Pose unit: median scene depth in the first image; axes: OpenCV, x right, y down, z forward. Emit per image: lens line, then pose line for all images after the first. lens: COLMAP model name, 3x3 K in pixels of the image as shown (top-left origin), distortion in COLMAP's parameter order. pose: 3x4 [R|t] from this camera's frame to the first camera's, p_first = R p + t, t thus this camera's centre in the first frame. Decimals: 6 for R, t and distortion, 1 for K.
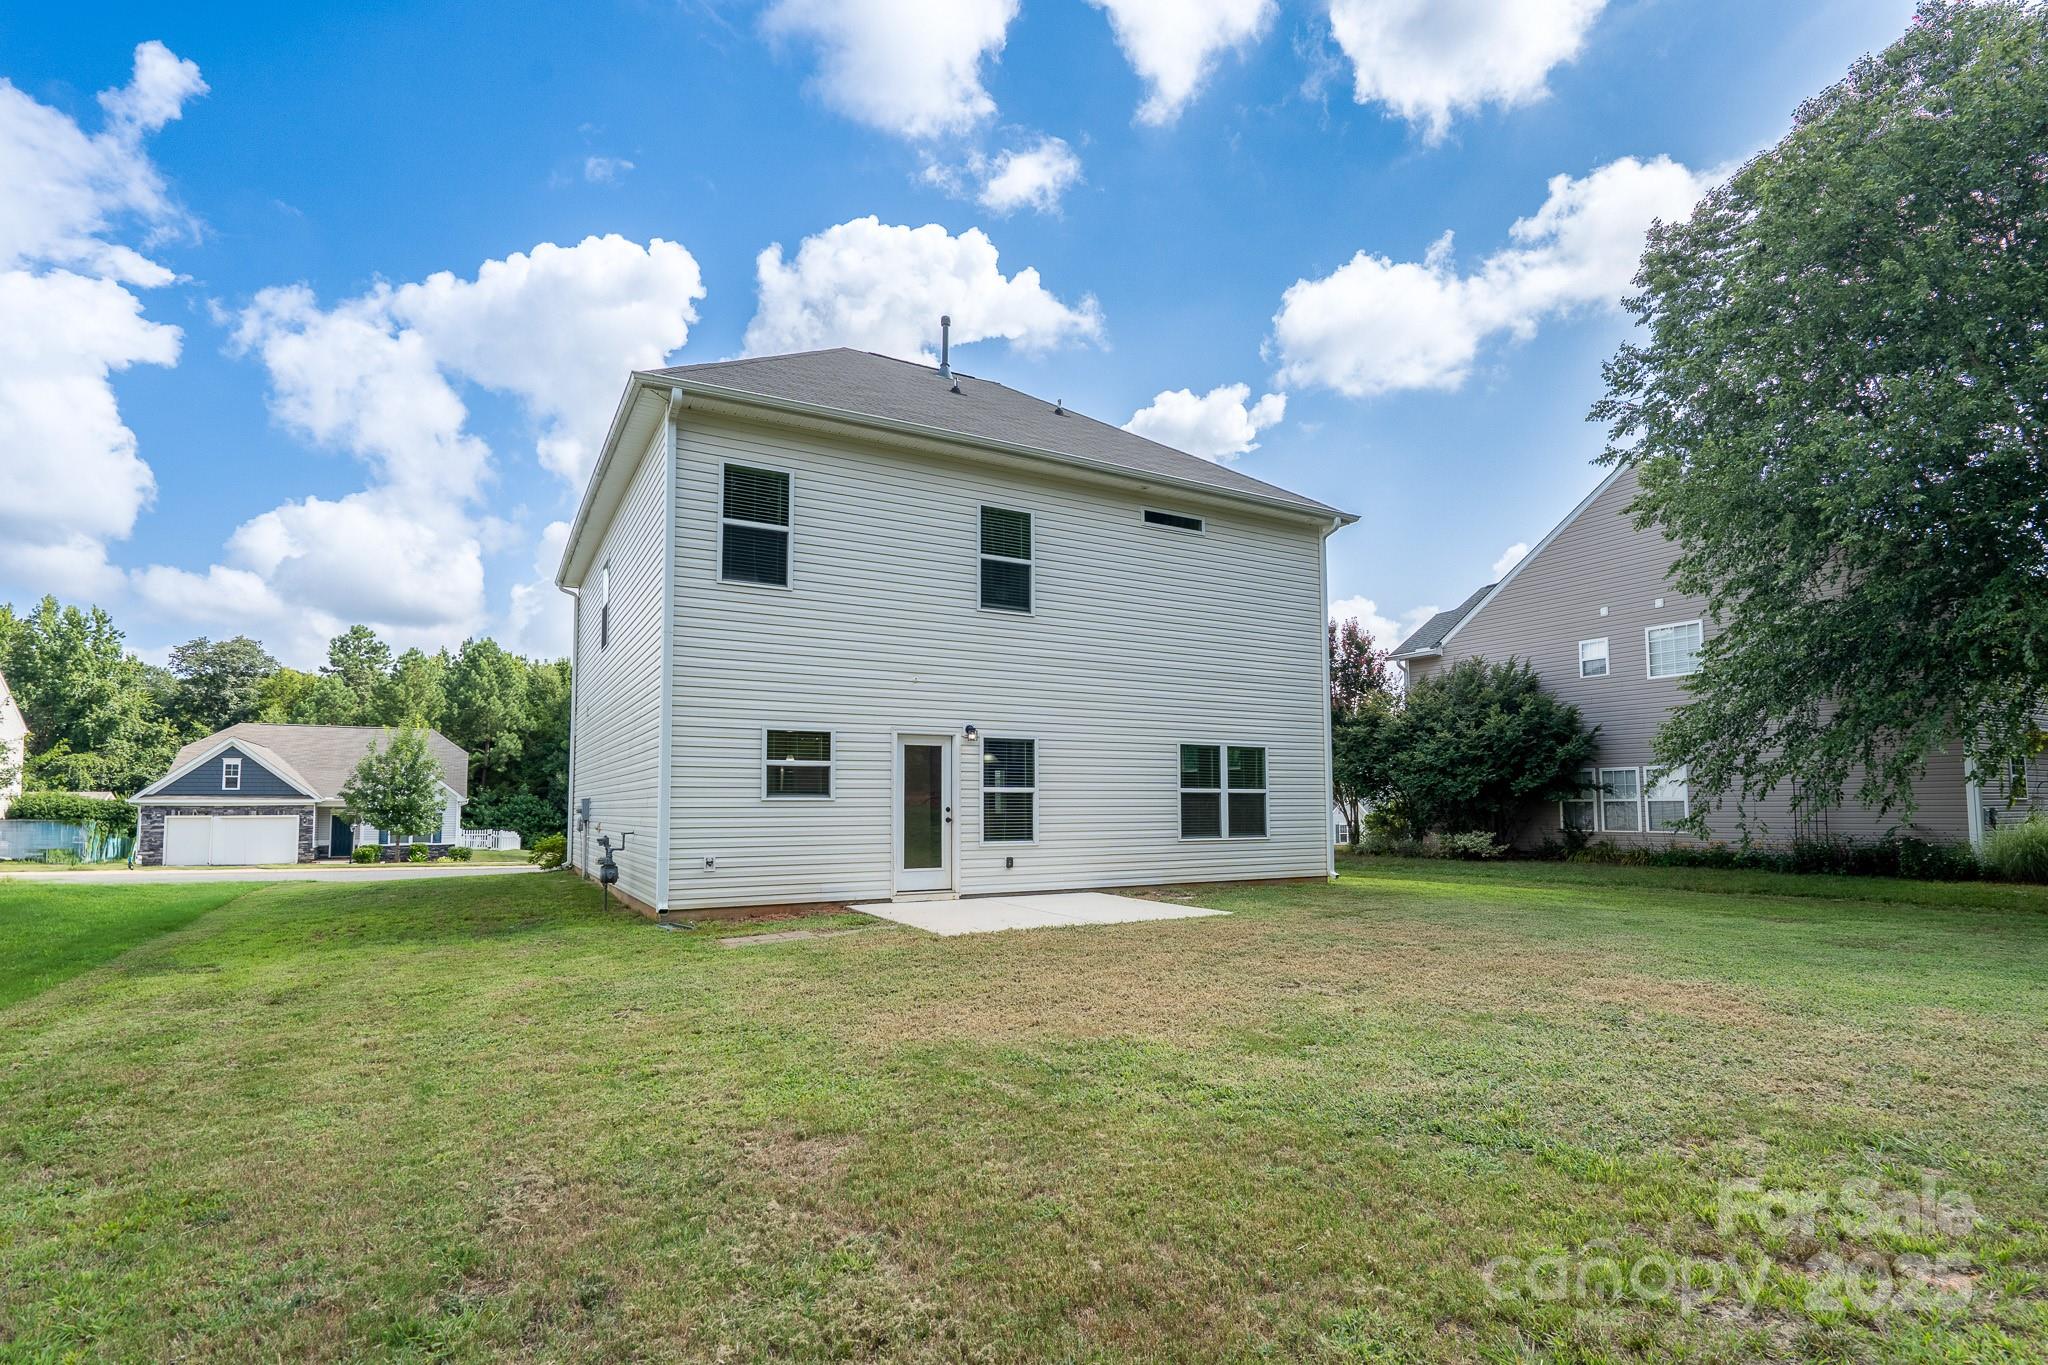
lens RADIAL K [[940.5, 0, 991.7], [0, 940.5, 754.0], [0, 0, 1]] dist [-0.001518, 0.001186]
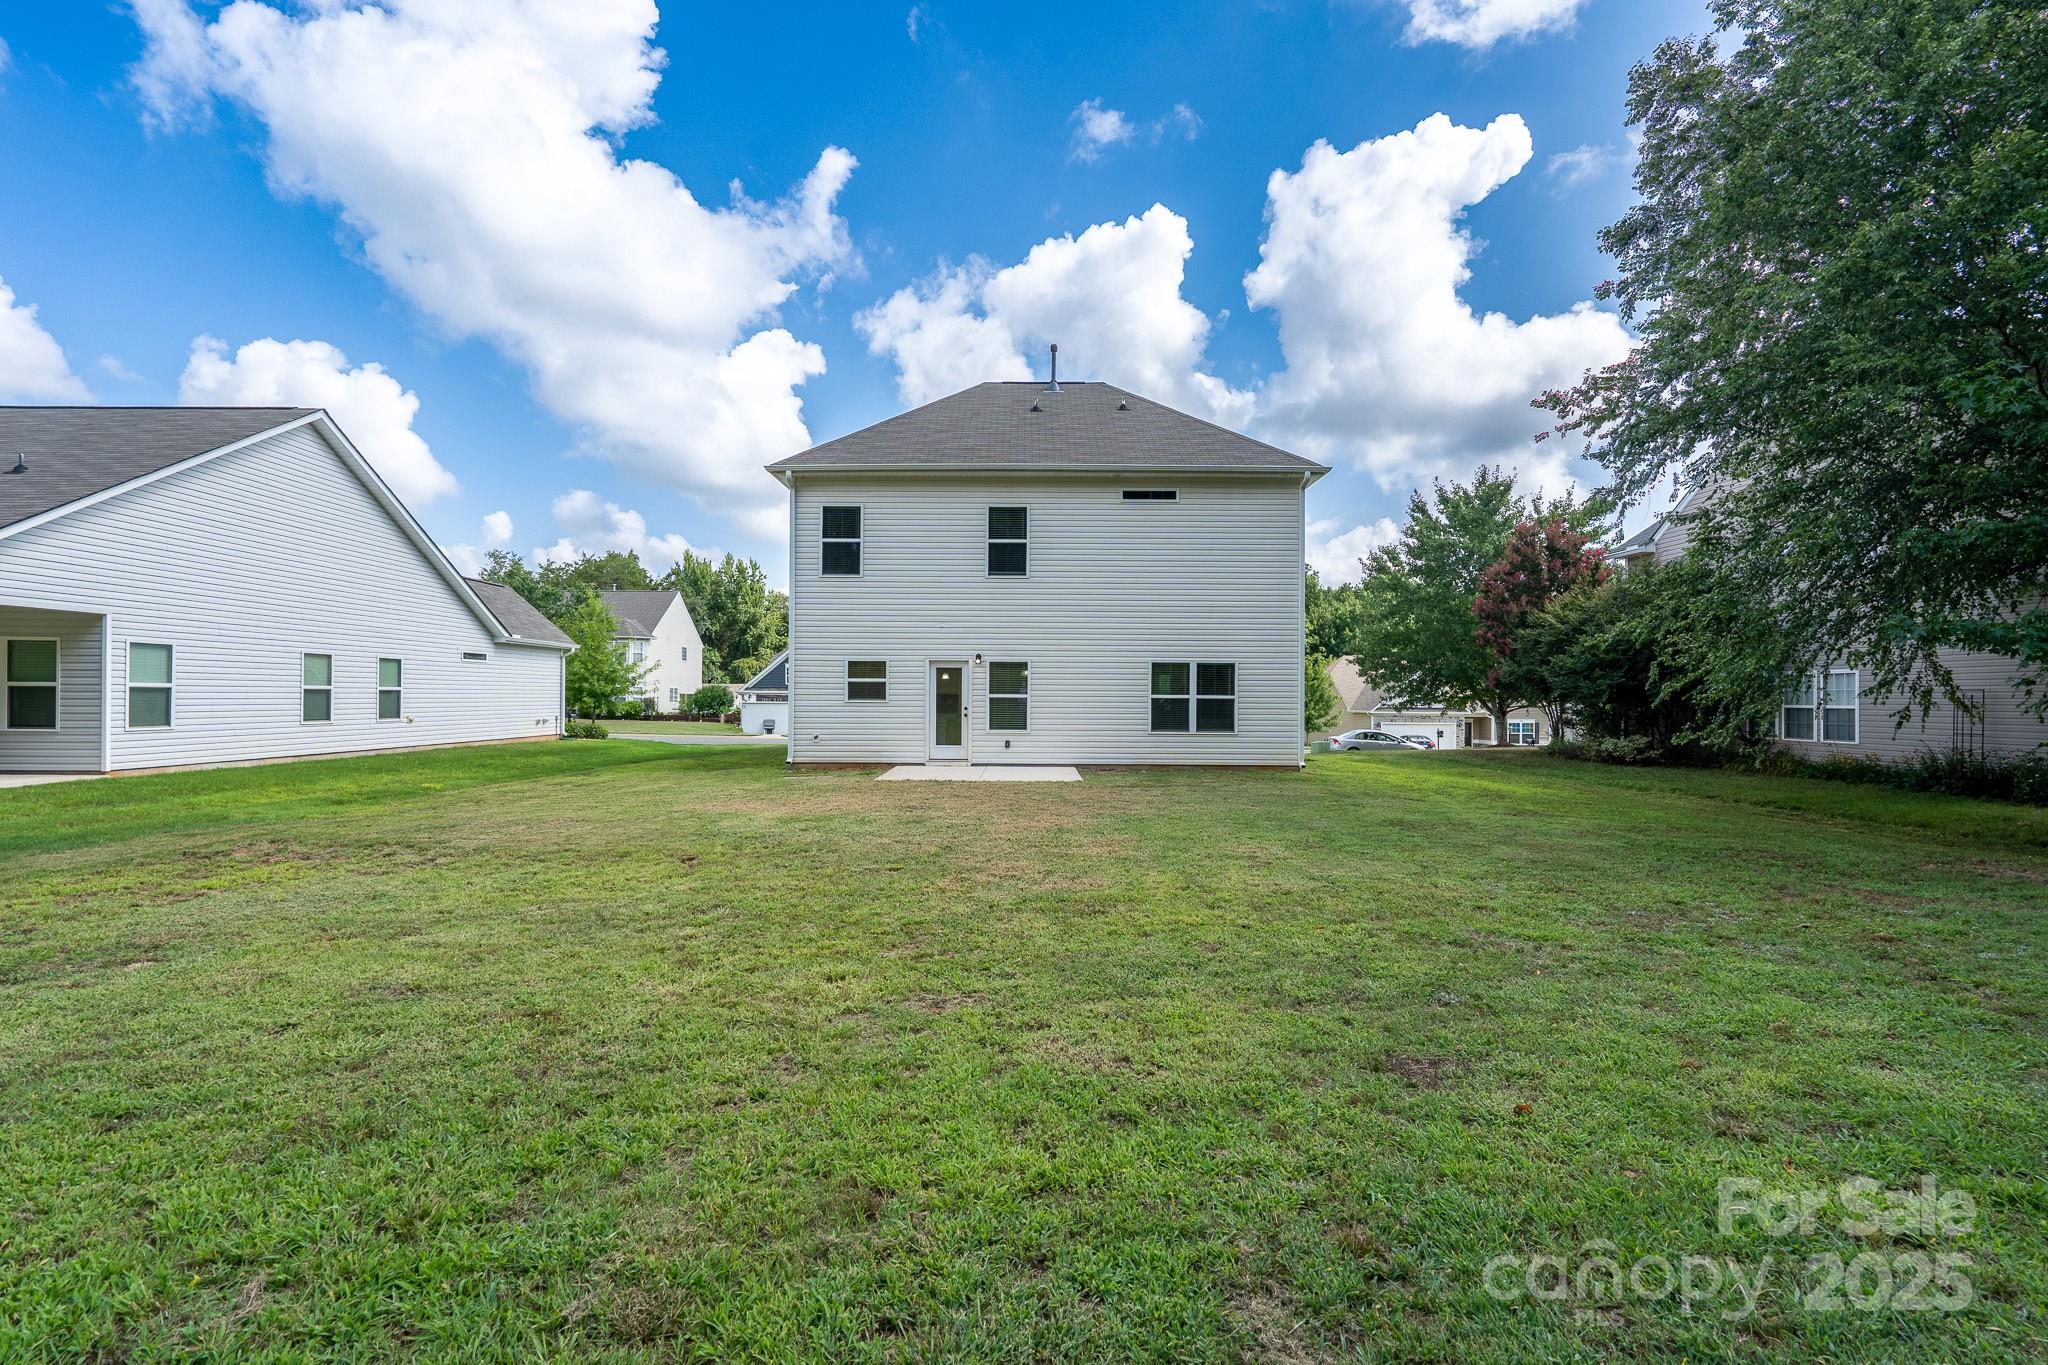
lens RADIAL K [[940.5, 0, 1029.6], [0, 940.5, 689.6], [0, 0, 1]] dist [-0.001518, 0.001186]
pose [[0.874243, 0.002678, -0.485481, 0.680856], [0.018969, 0.999033, 0.039671, -0.027118], [0.485117, -0.043891, 0.873347, -0.258733]]
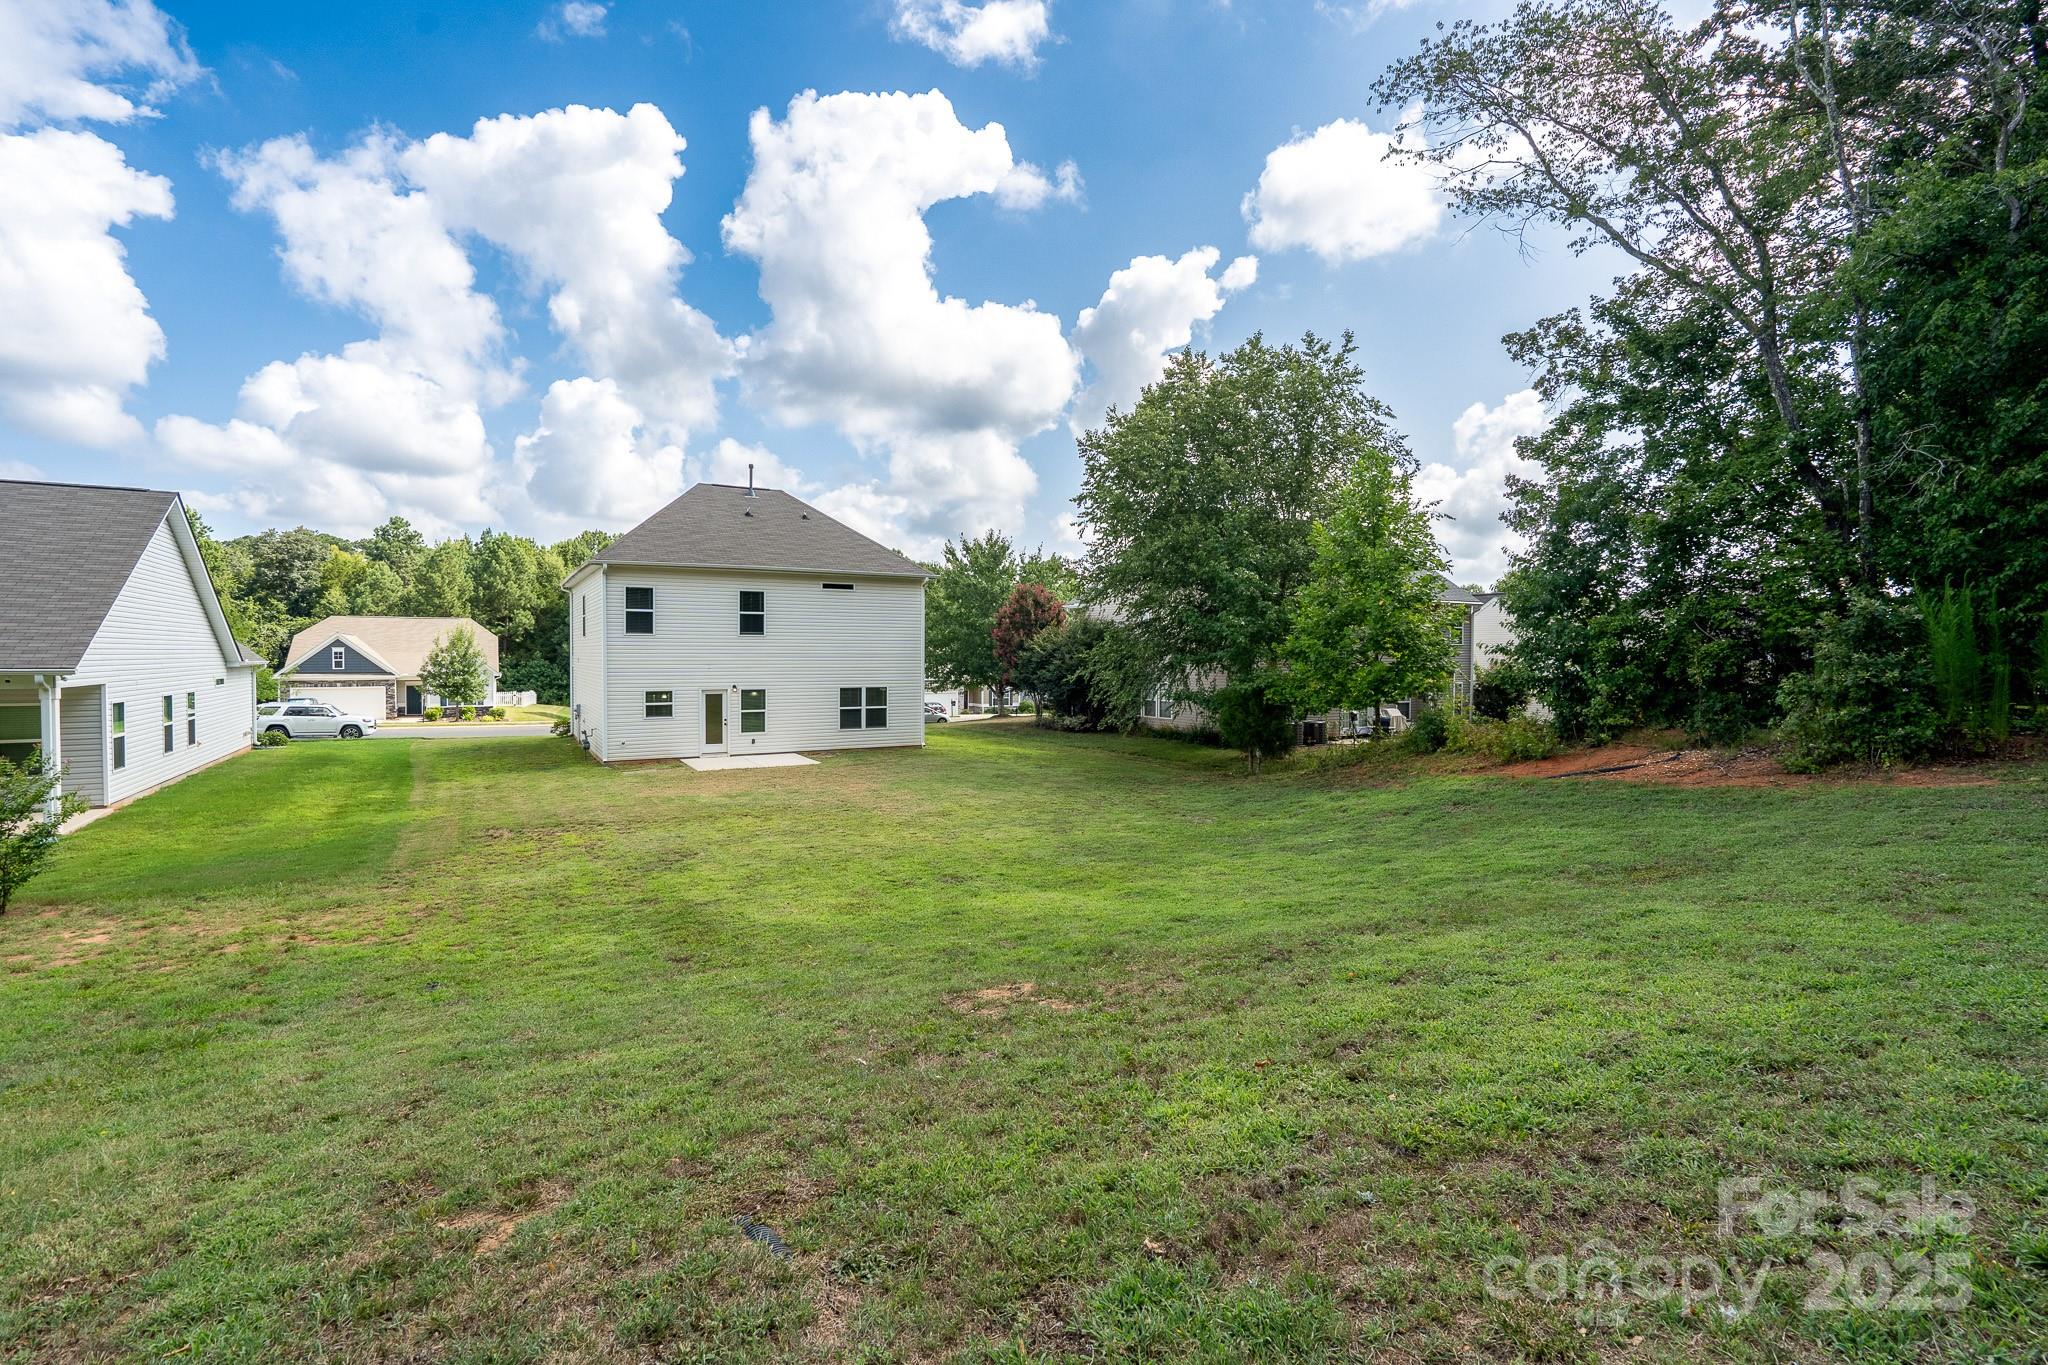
lens RADIAL K [[940.5, 0, 999.6], [0, 940.5, 657.1], [0, 0, 1]] dist [-0.001518, 0.001186]
pose [[0.999976, 0.006644, 0.001836, 0.559272], [-0.006753, 0.997679, 0.067751, -0.230967], [-0.001382, -0.067762, 0.997701, -1.202868]]
